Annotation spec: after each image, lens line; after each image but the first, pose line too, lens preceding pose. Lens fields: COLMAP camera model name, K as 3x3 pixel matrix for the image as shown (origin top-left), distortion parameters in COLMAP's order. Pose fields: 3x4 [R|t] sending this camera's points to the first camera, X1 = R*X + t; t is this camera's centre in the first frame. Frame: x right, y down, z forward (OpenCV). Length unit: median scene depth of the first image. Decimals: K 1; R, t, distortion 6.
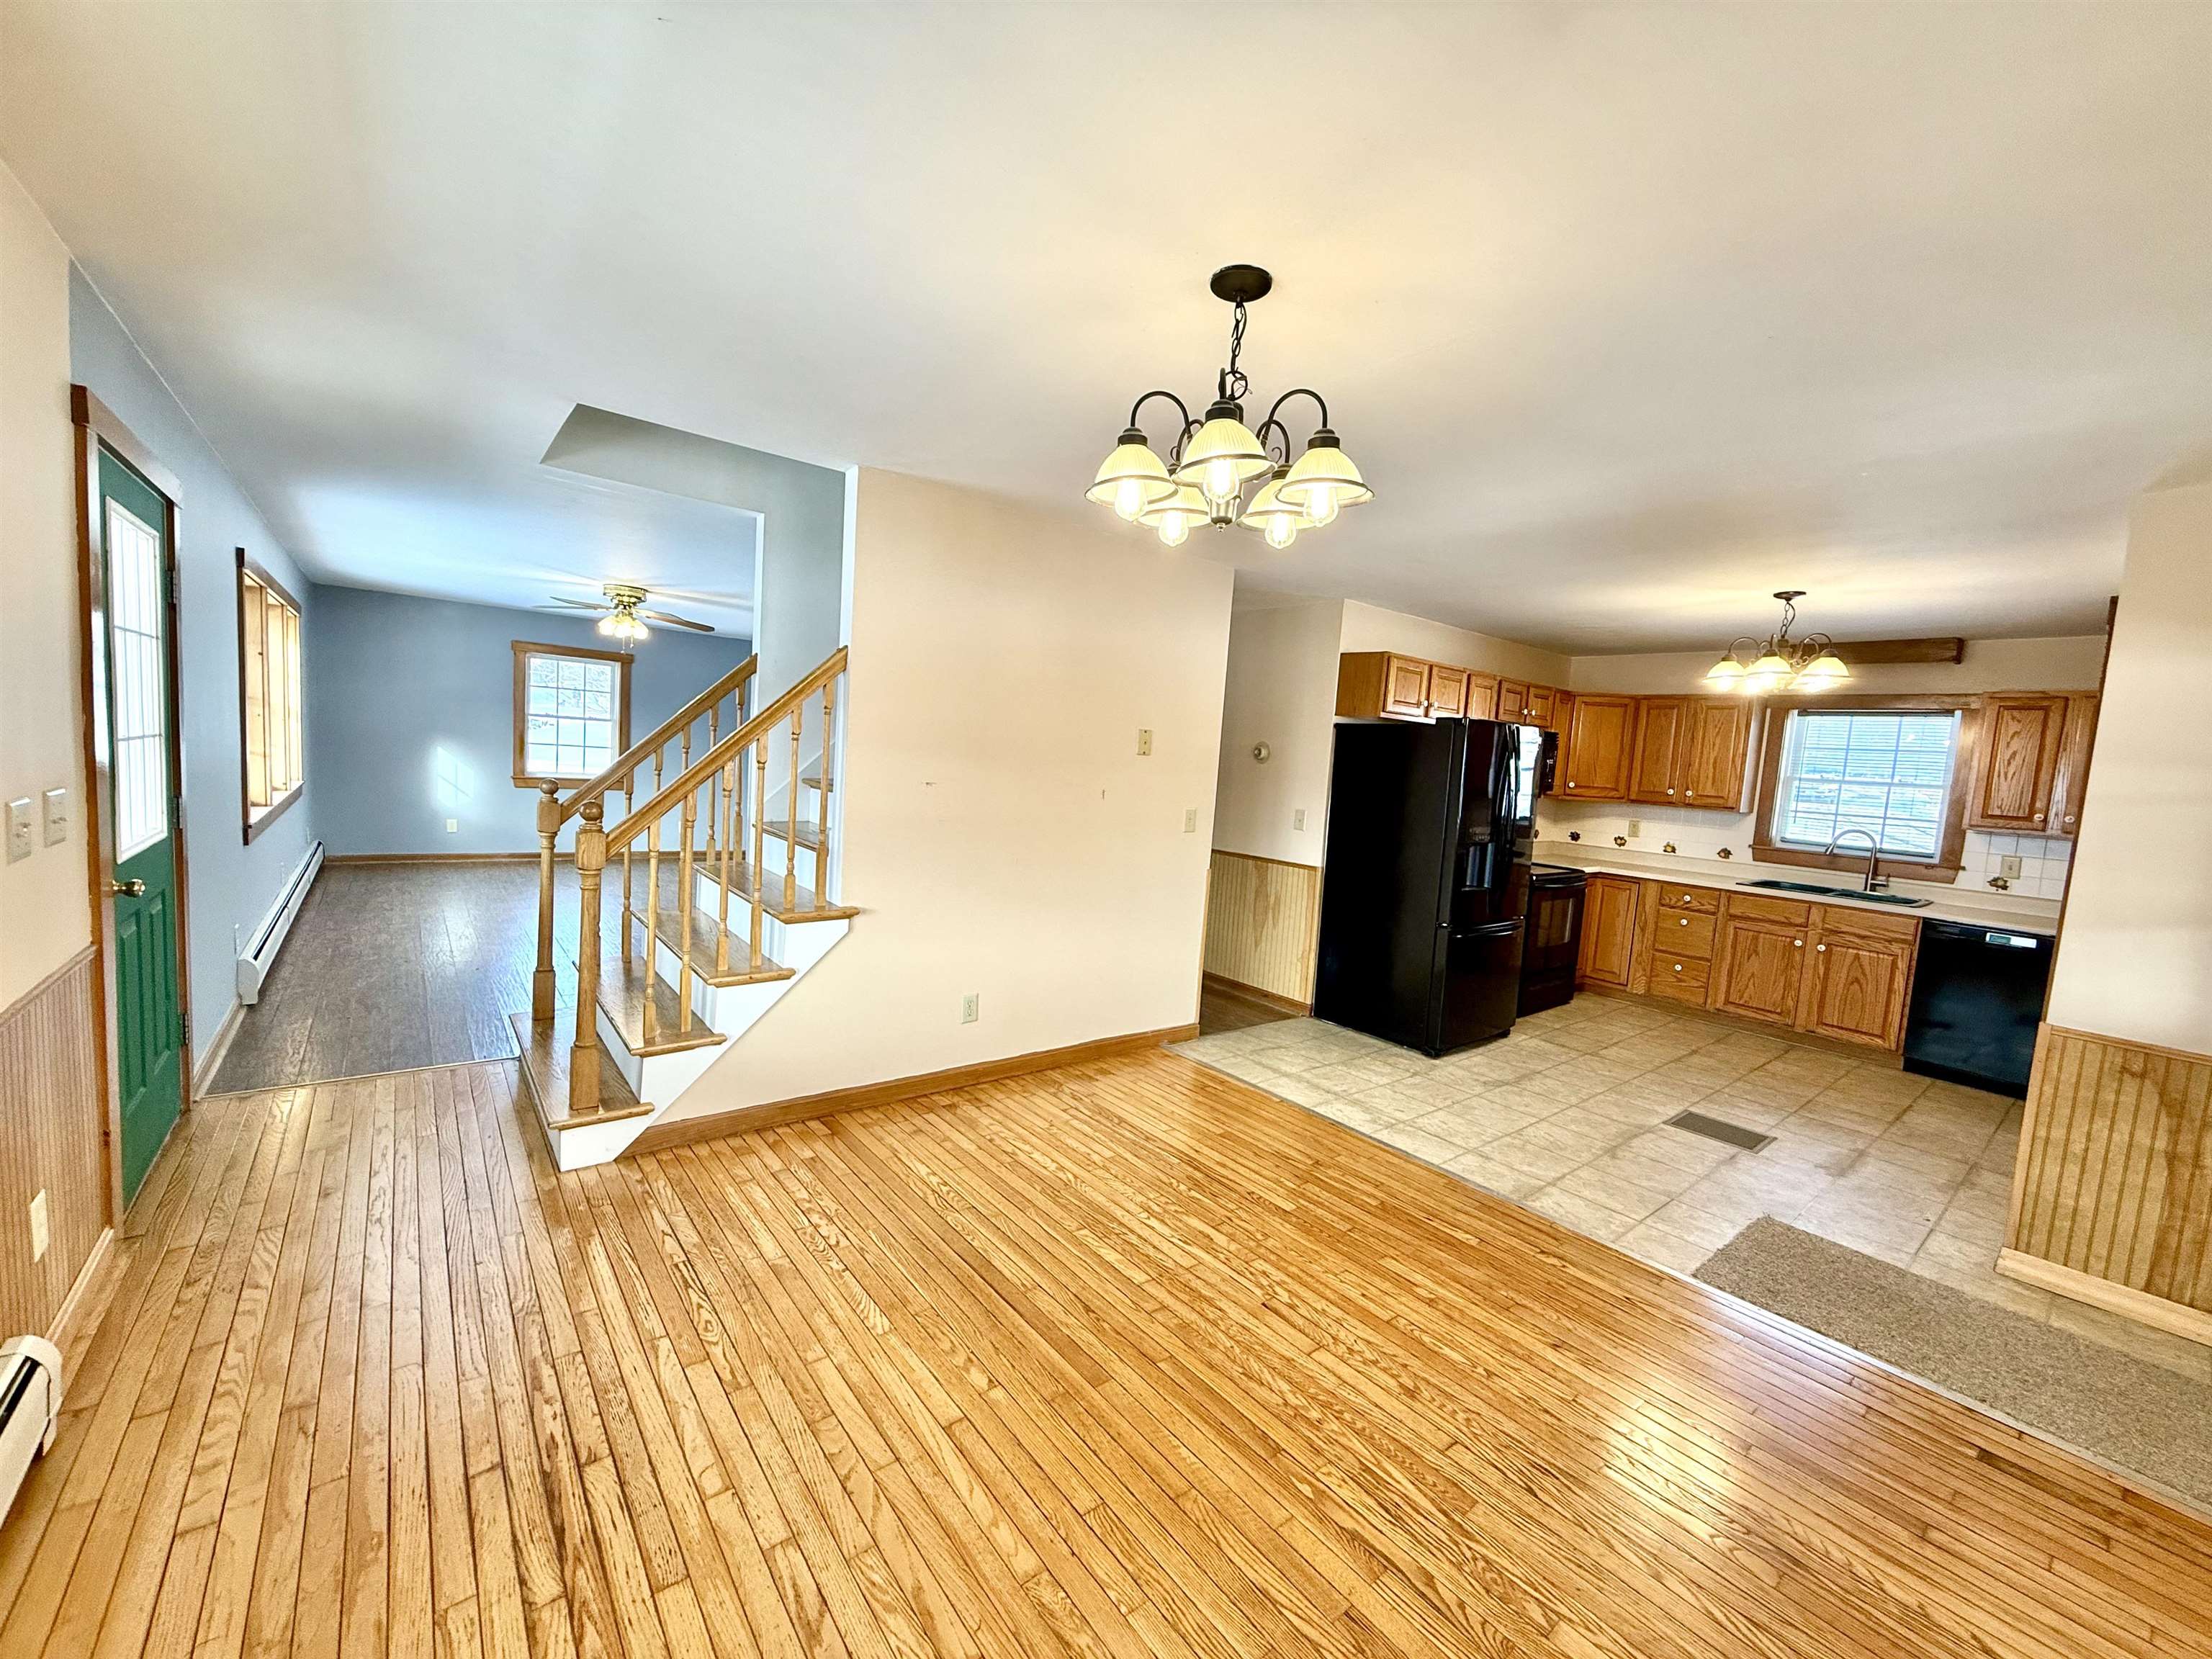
lens RADIAL K [[889.7, 0, 1086.2], [0, 889.7, 828.5], [0, 0, 1]] dist [-0.000947, 0.000766]
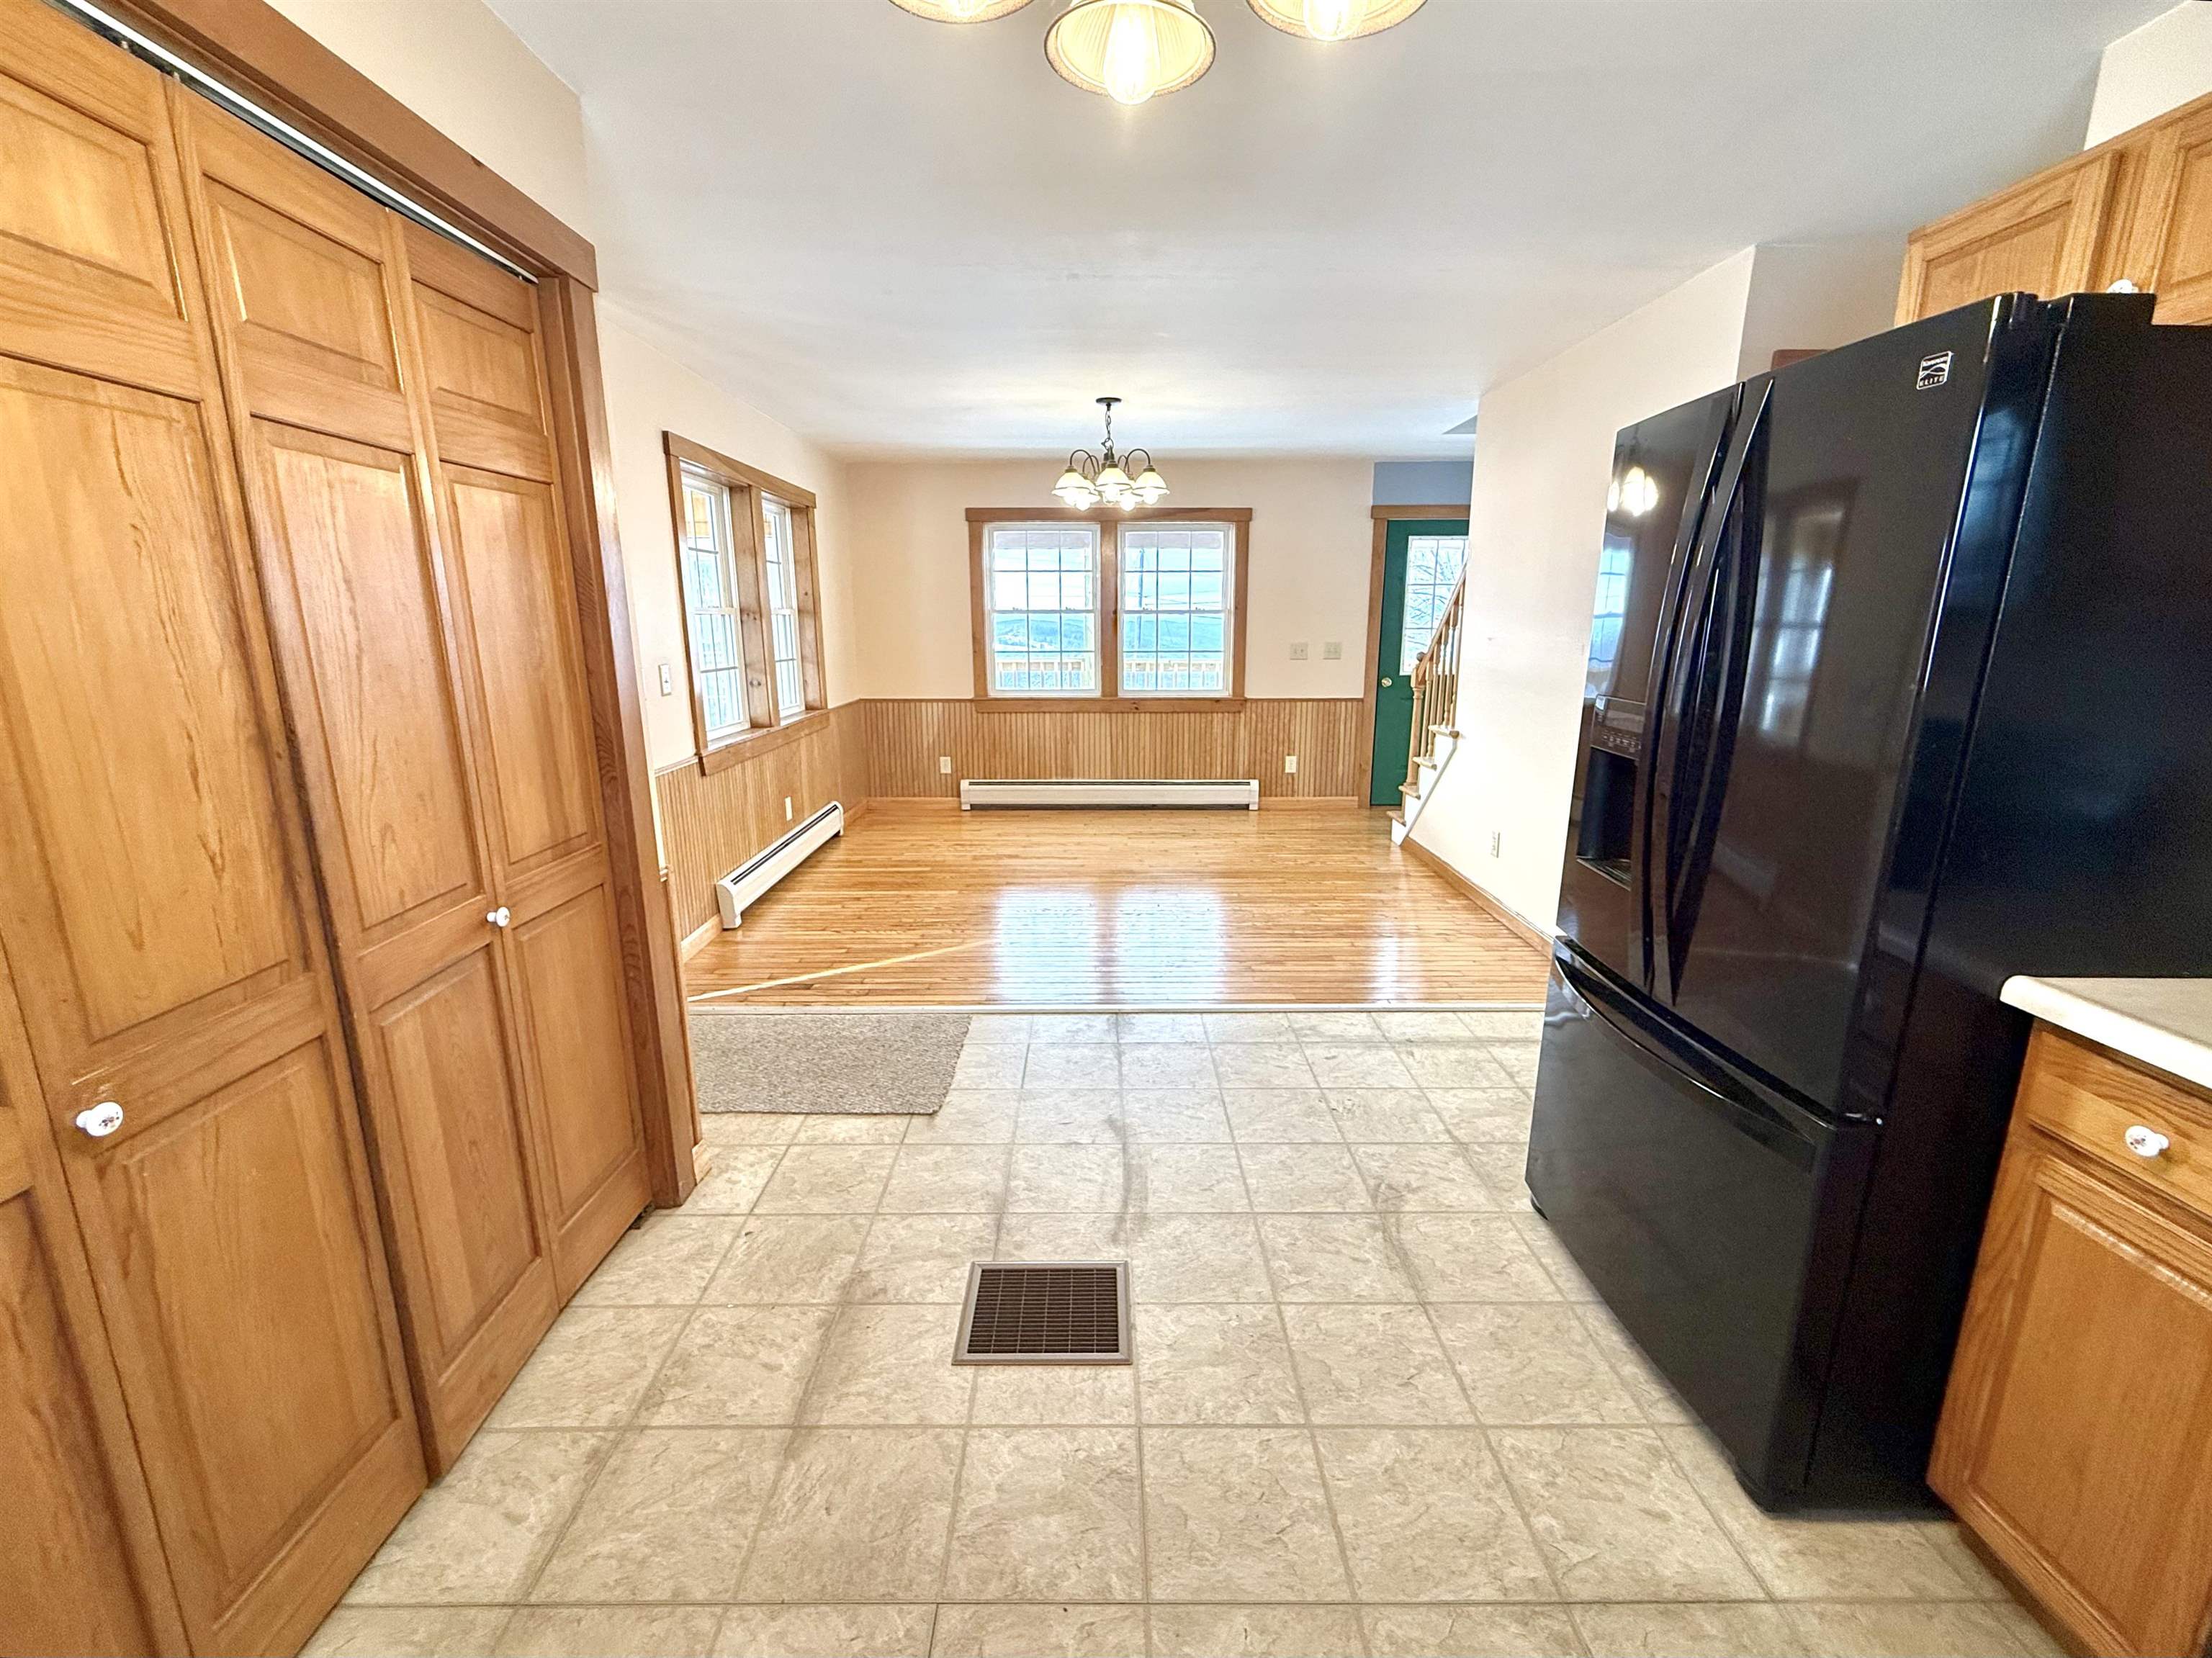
lens RADIAL K [[889.7, 0, 1095.1], [0, 889.7, 820.0], [0, 0, 1]] dist [-0.000947, 0.000766]
pose [[-0.615354, 0.110623, -0.780449, 1.055857], [-0.106896, 0.969246, 0.221667, -0.021468], [0.780969, 0.219831, -0.584604, 1.262568]]
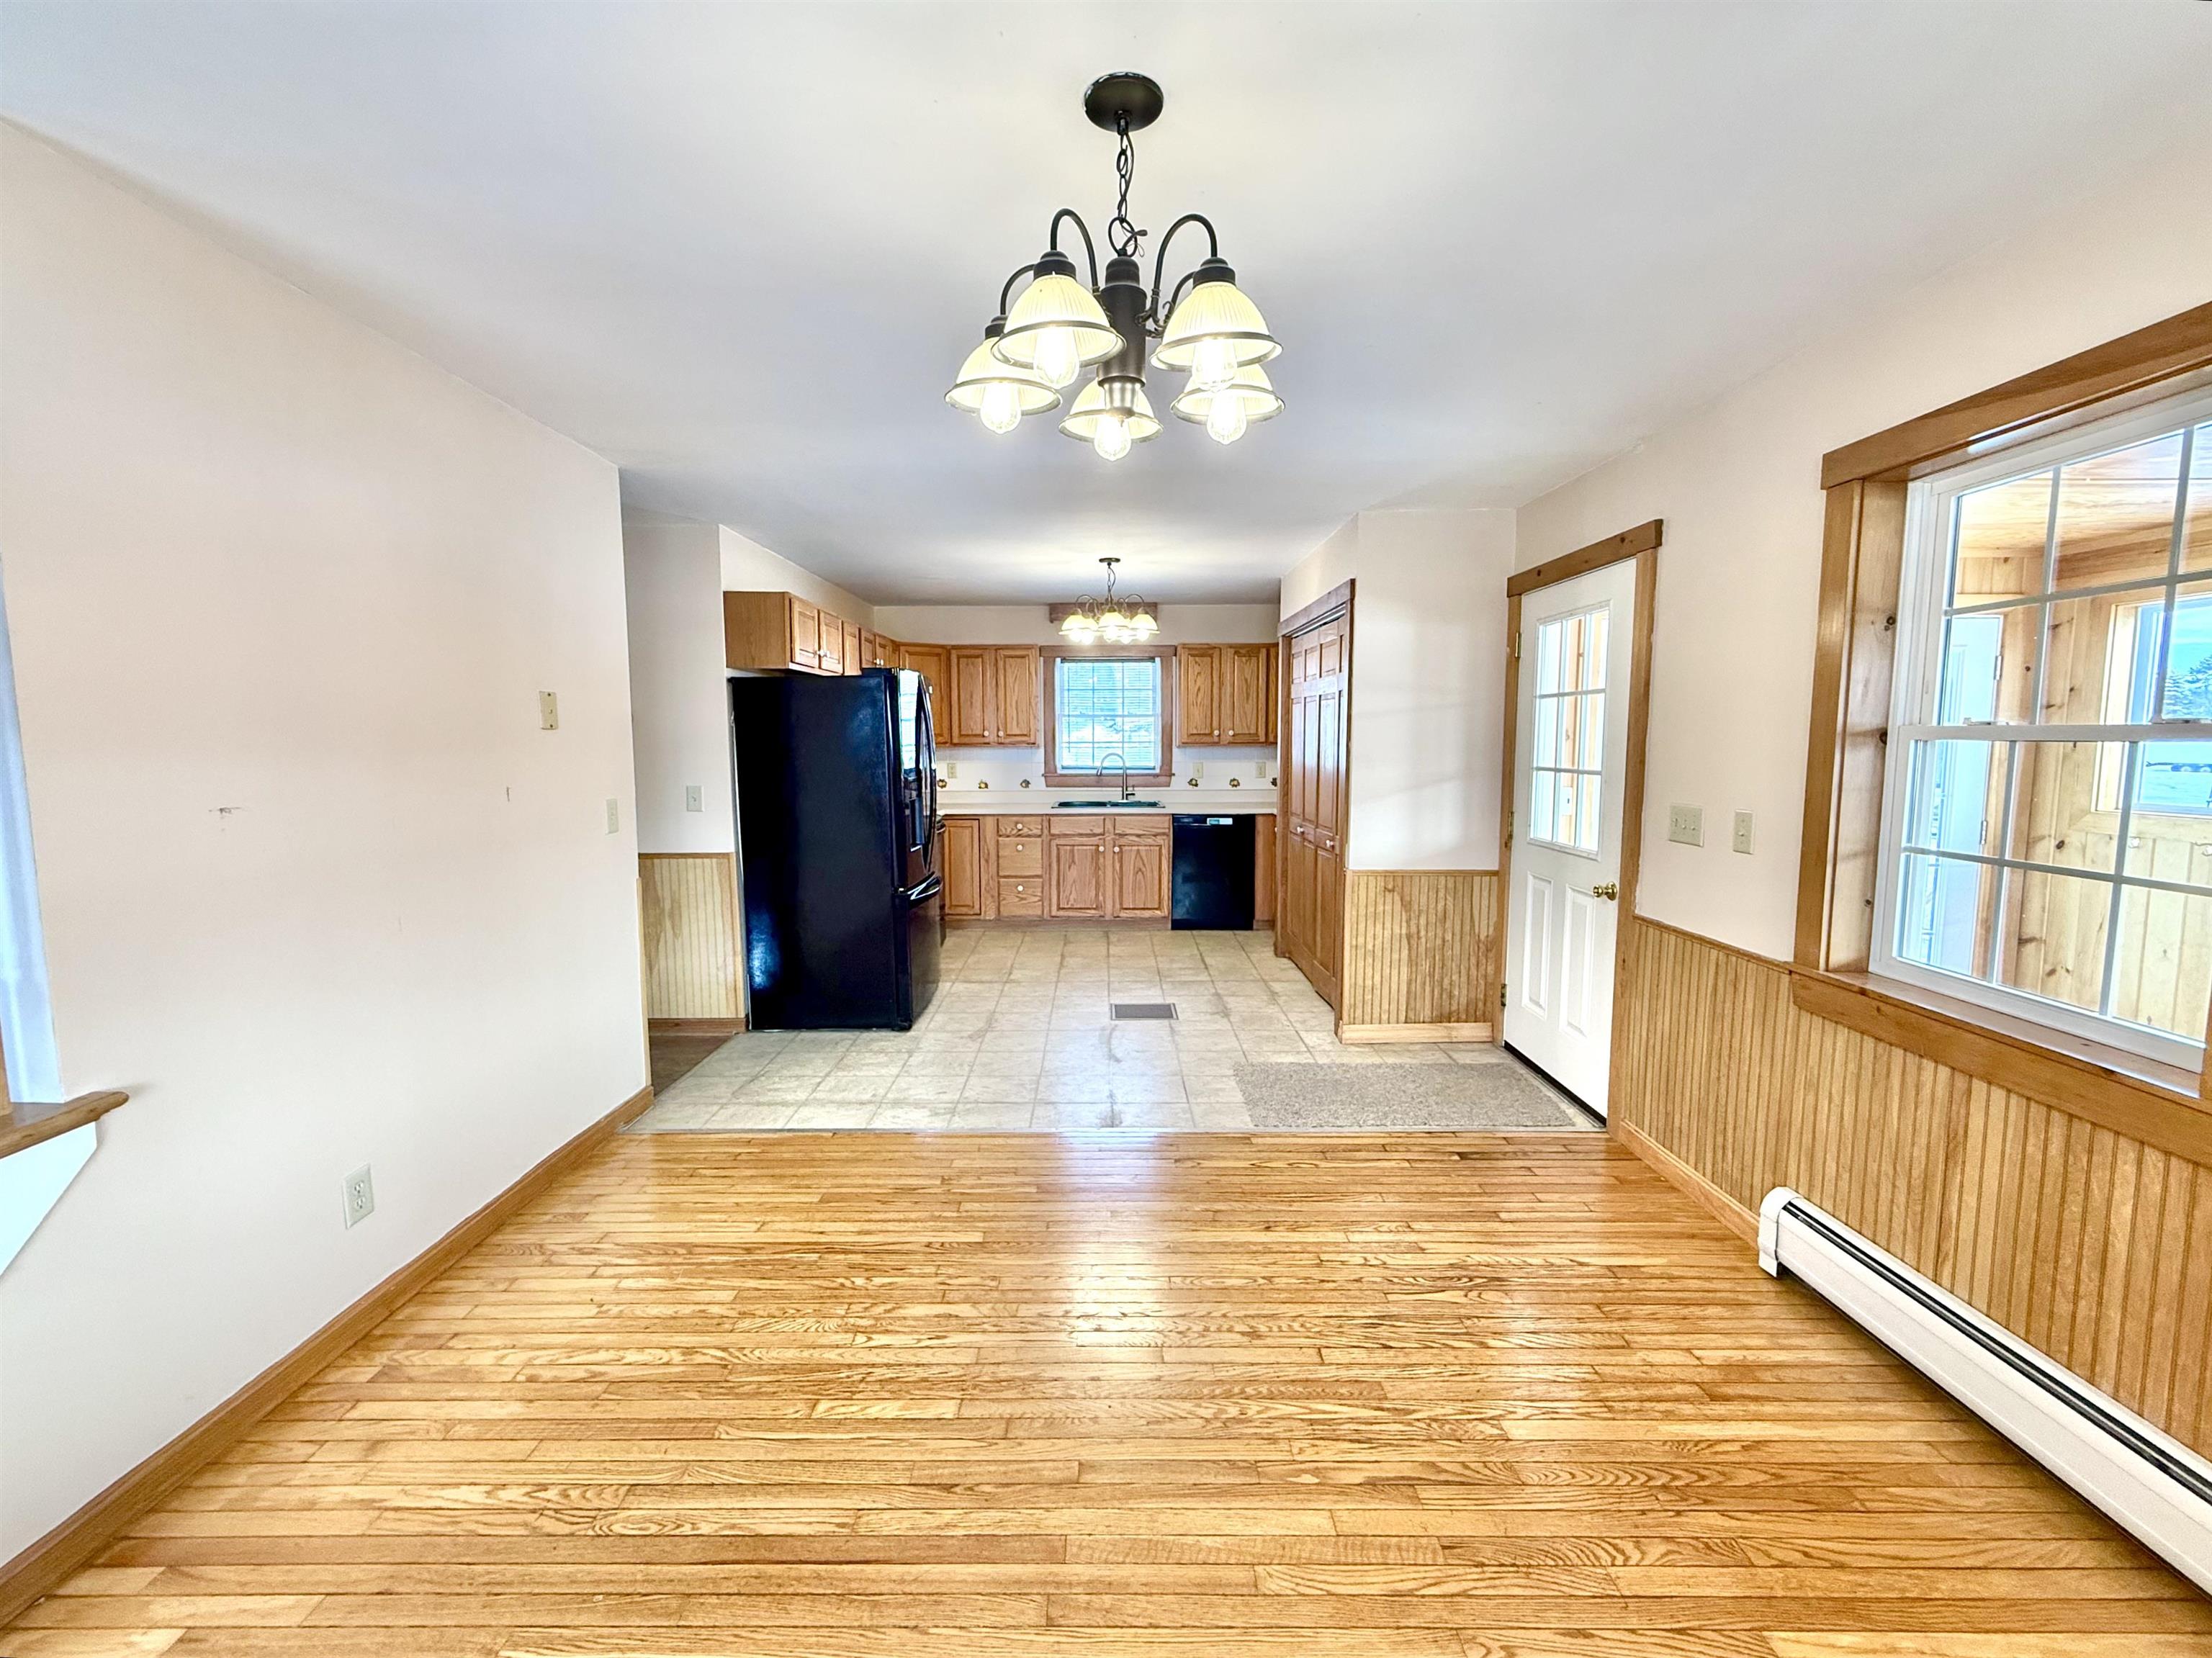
lens RADIAL K [[941.0, 0, 1105.4], [0, 941.0, 829.5], [0, 0, 1]] dist [-0.000549, 0.000471]
pose [[0.611498, -0.147157, 0.777441, -0.273291], [0.112751, 0.988732, 0.098467, -0.033722], [-0.783171, 0.027445, 0.621200, 0.251843]]
